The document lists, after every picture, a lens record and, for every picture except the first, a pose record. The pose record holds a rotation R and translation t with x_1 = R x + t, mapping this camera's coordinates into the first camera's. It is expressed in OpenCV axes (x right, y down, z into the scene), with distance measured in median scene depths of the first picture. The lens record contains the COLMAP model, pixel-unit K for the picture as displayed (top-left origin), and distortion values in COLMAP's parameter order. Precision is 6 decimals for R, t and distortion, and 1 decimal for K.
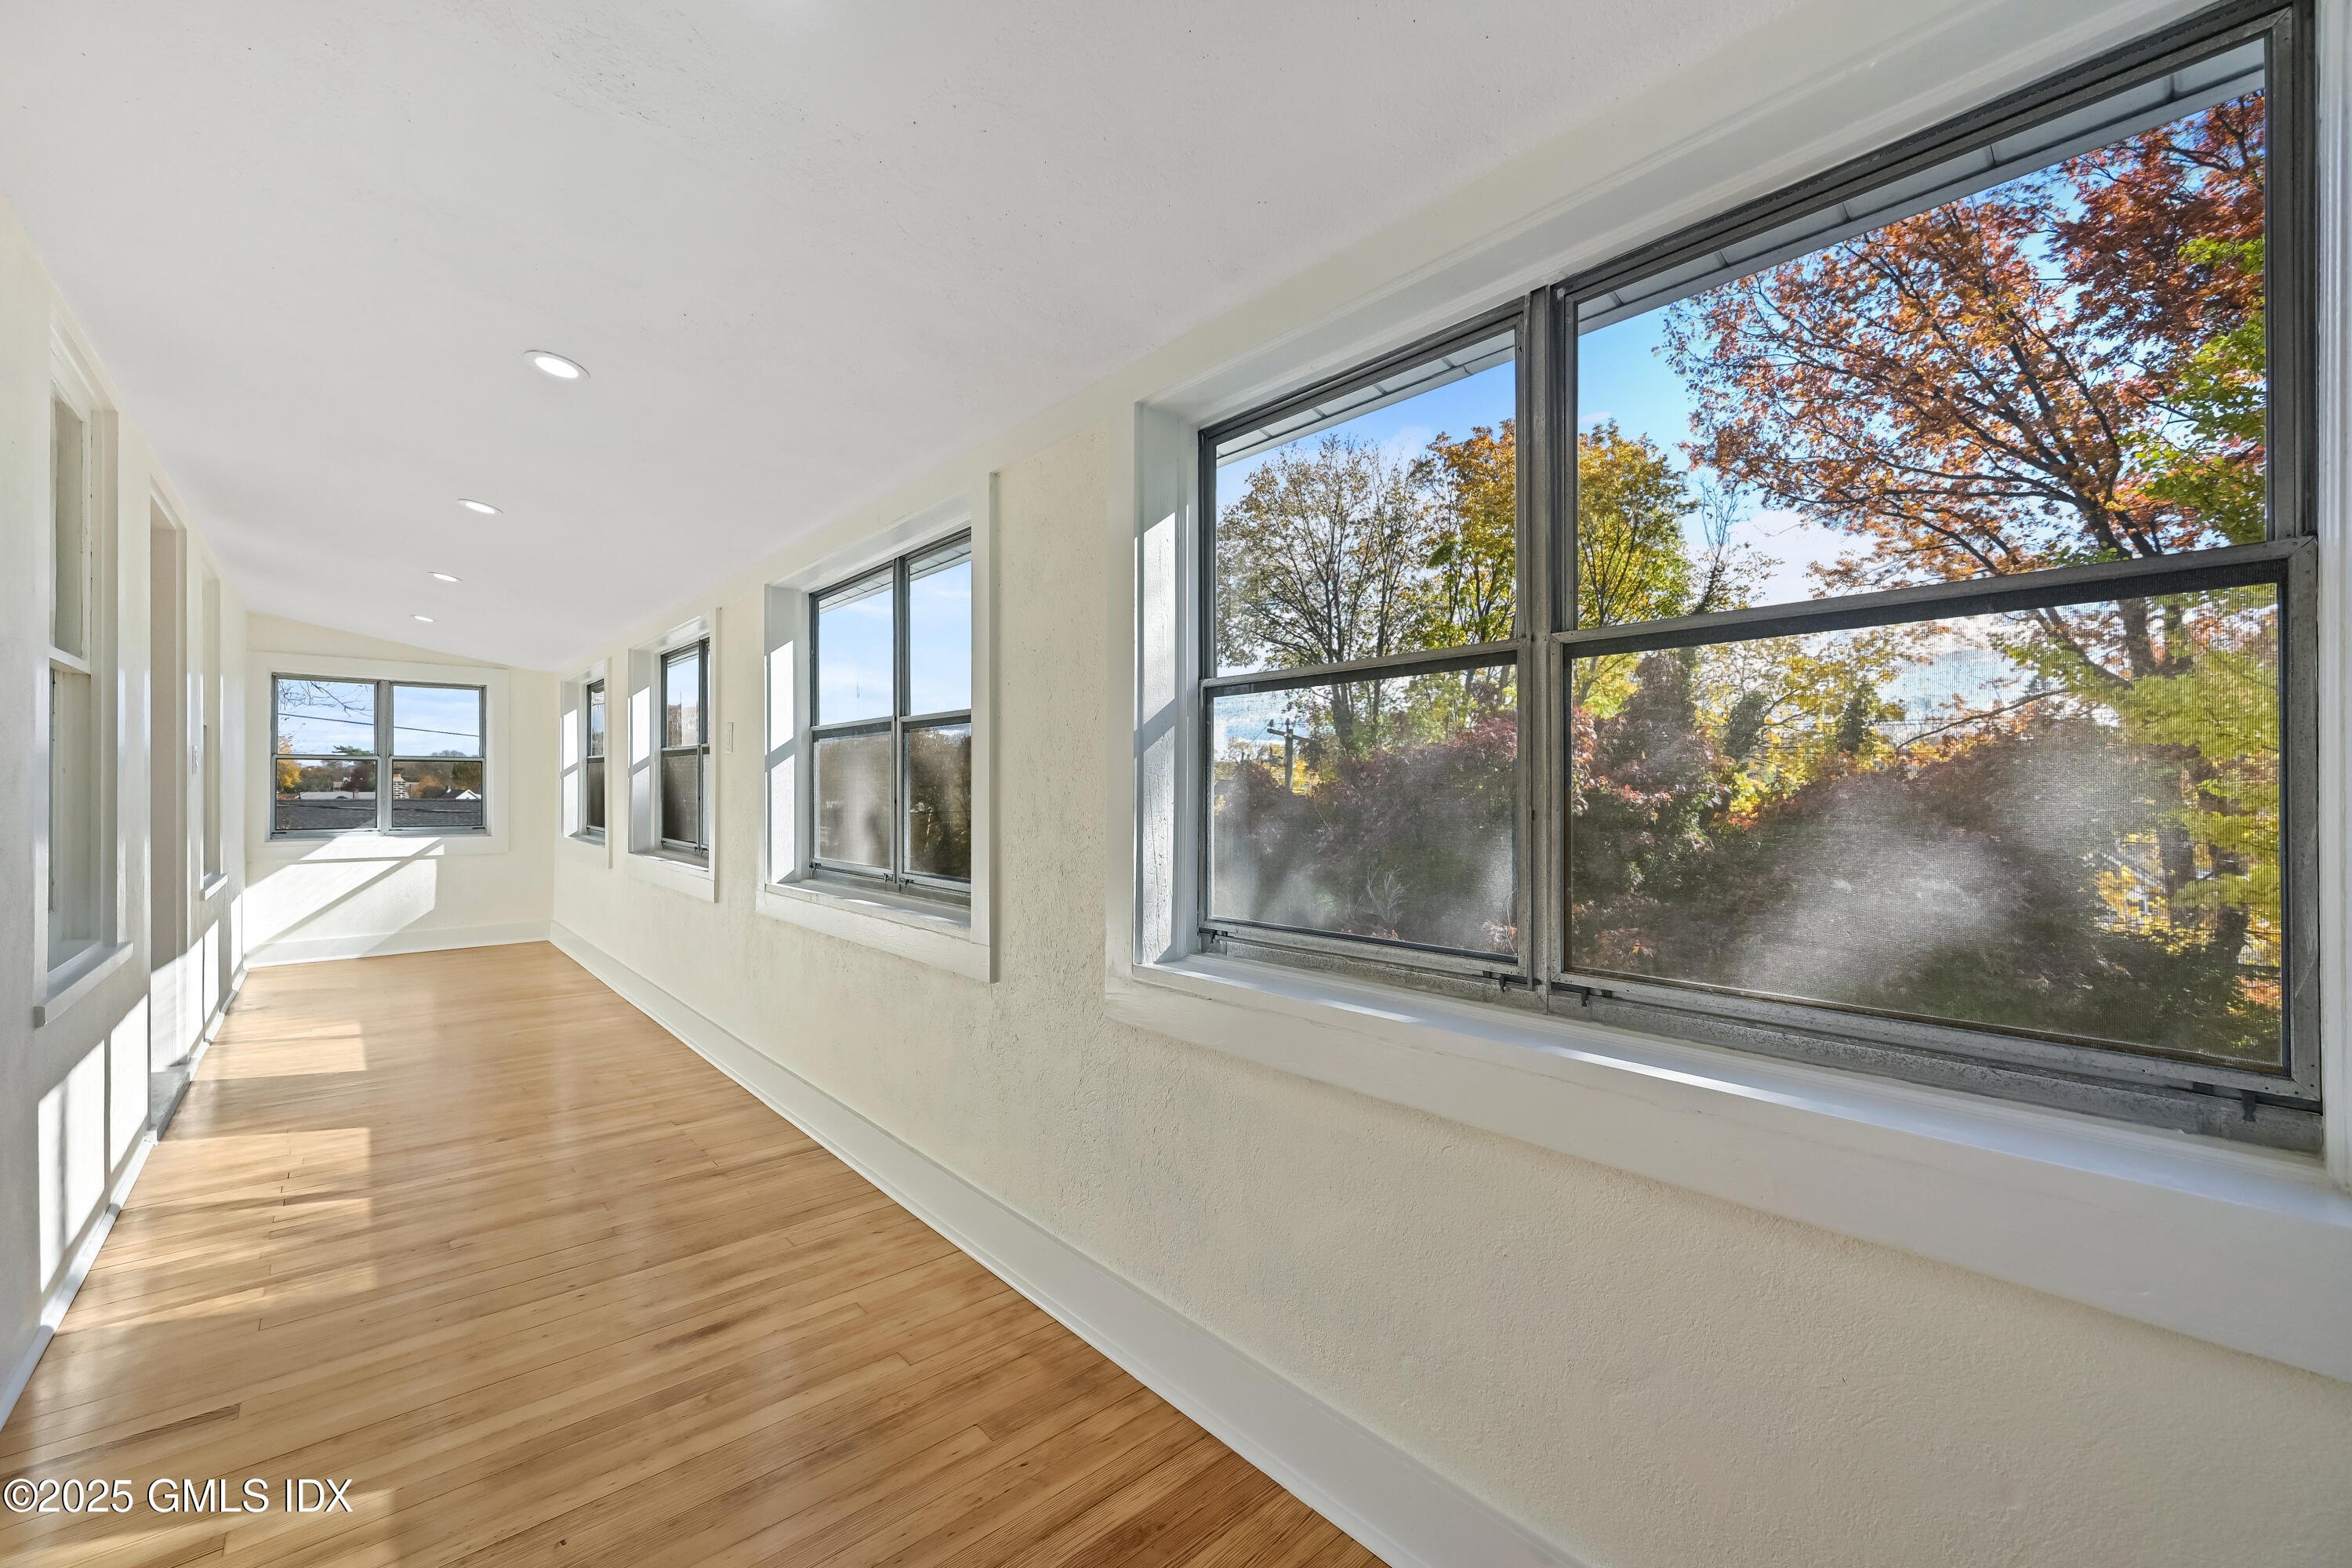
lens RADIAL K [[947.0, 0, 1174.9], [0, 947.0, 790.1], [0, 0, 1]] dist [0.001733, 0.000363]
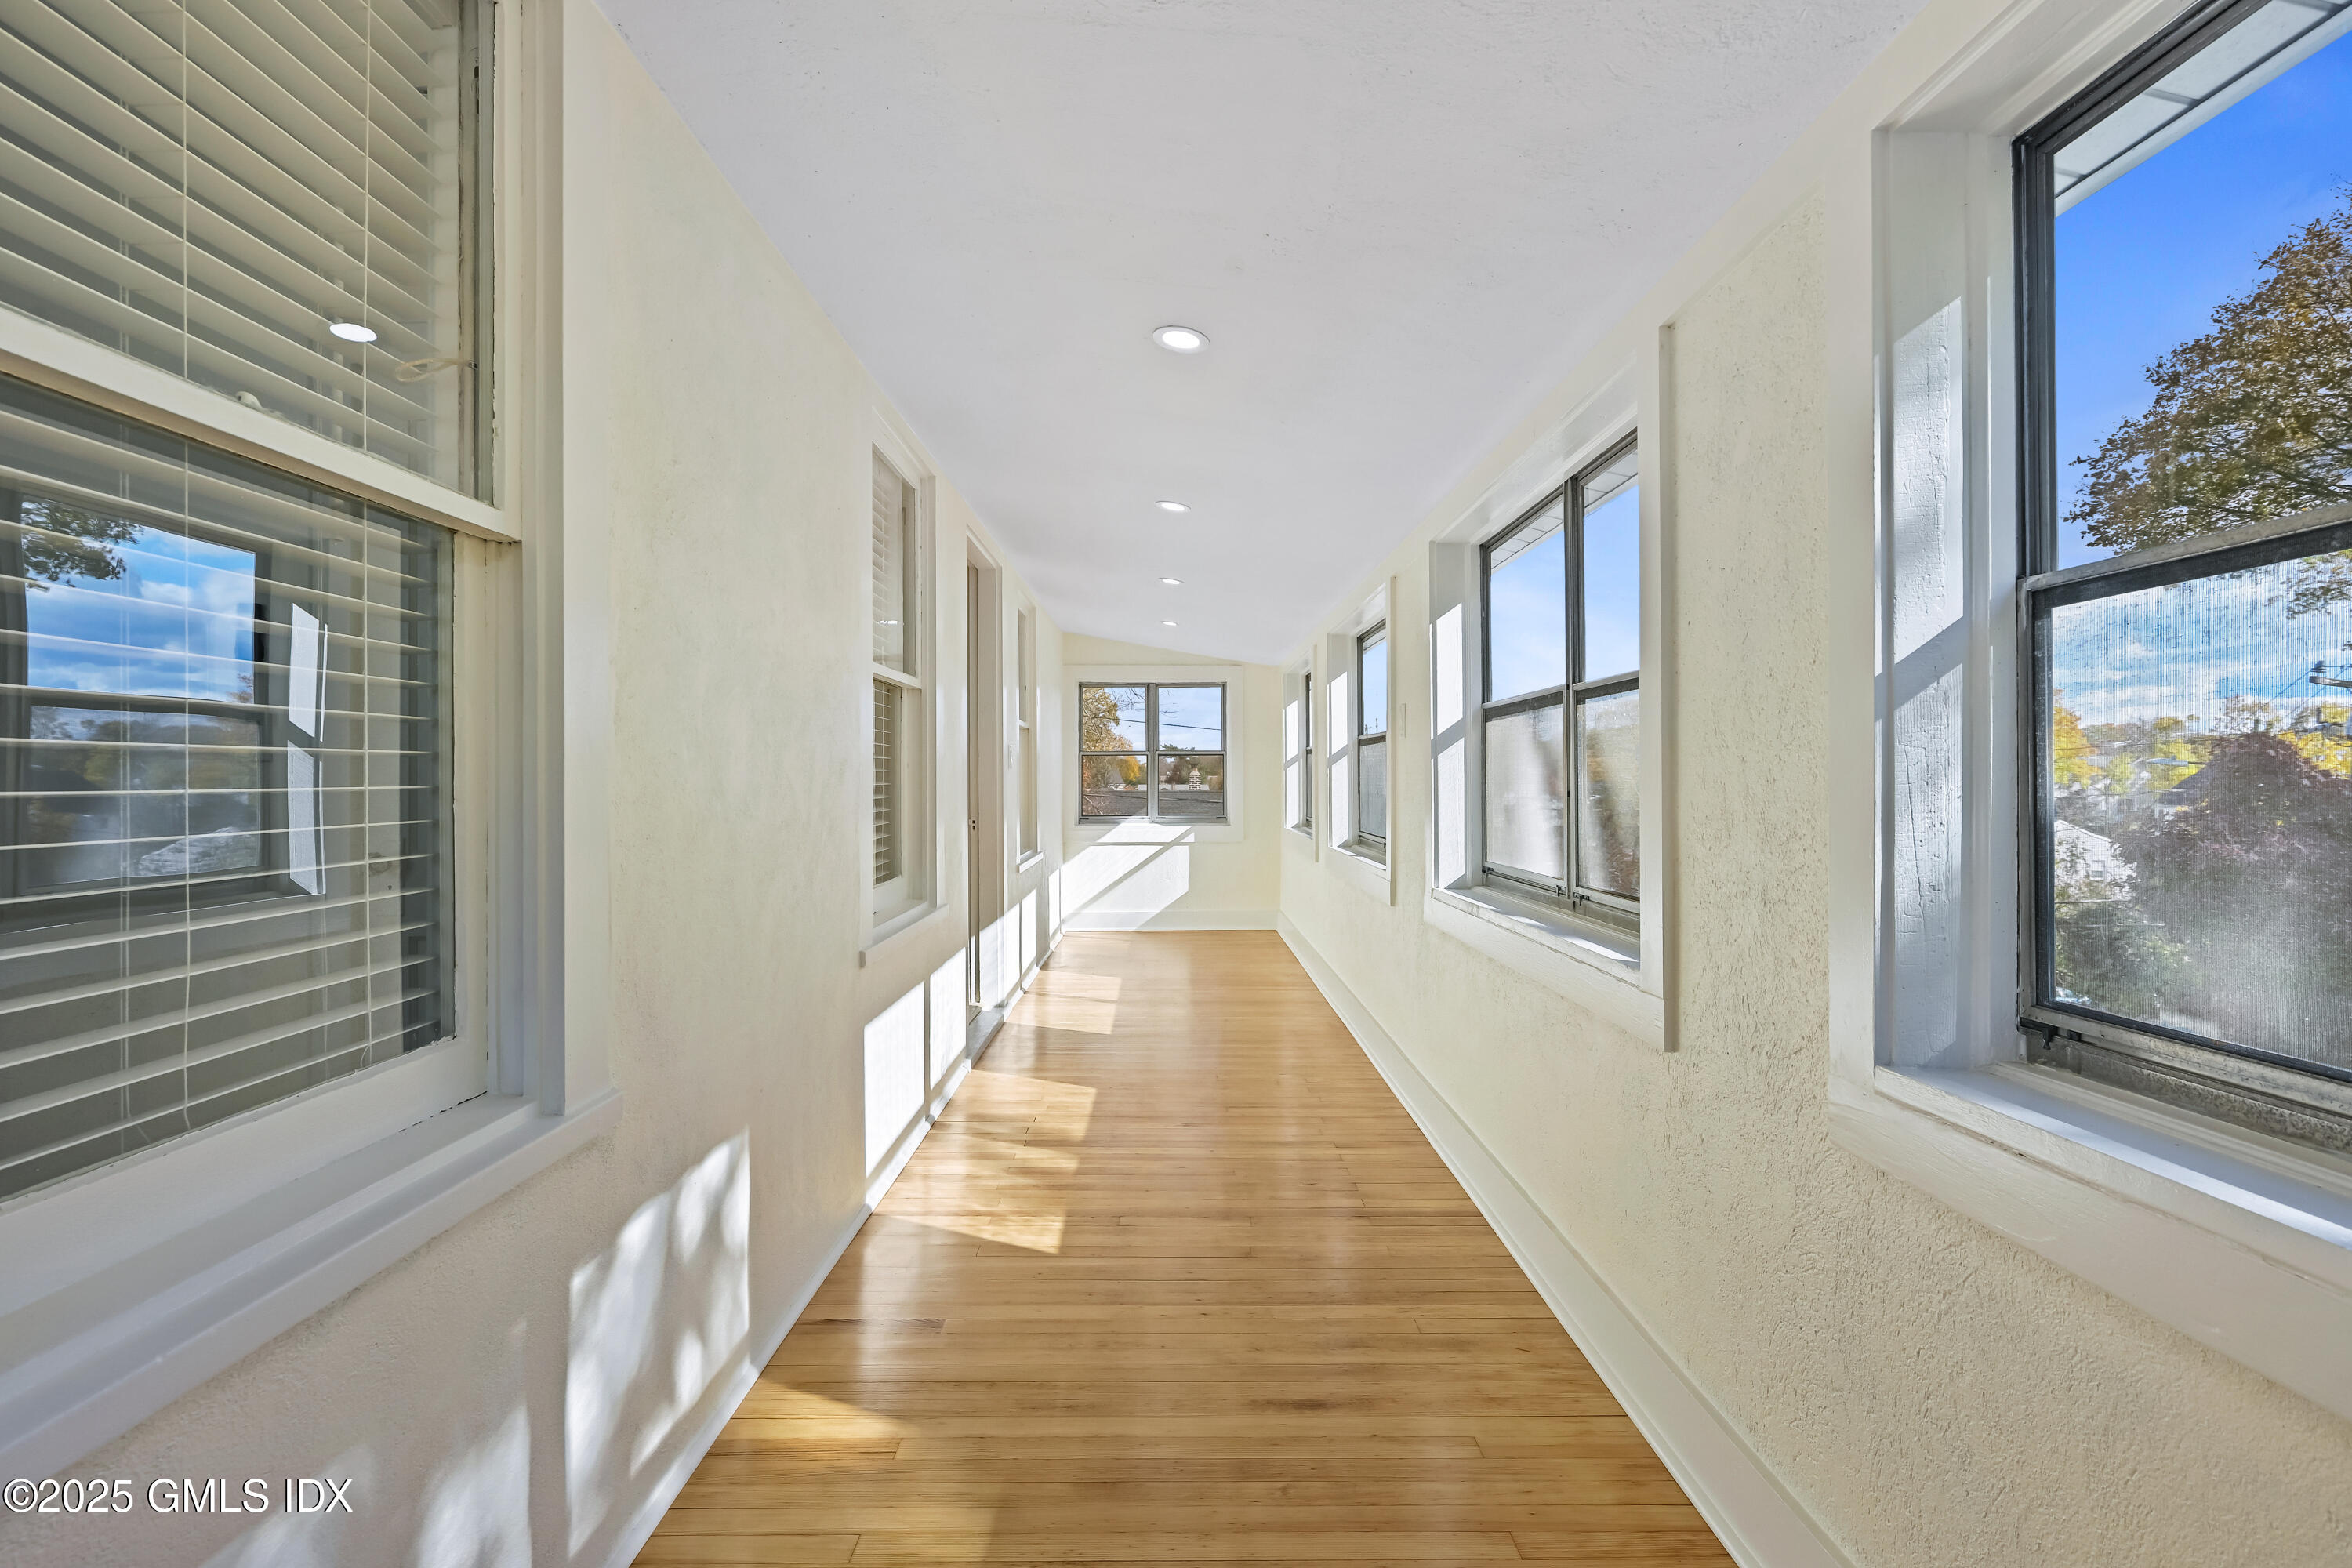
lens RADIAL K [[1085.7, 0, 1174.4], [0, 1085.7, 778.5], [0, 0, 1]] dist [0.000551, 0.000289]
pose [[0.755142, -0.004279, -0.655547, 0.045635], [0.001958, 0.999989, -0.004272, 0.002942], [0.655558, 0.001942, 0.755142, 0.117597]]
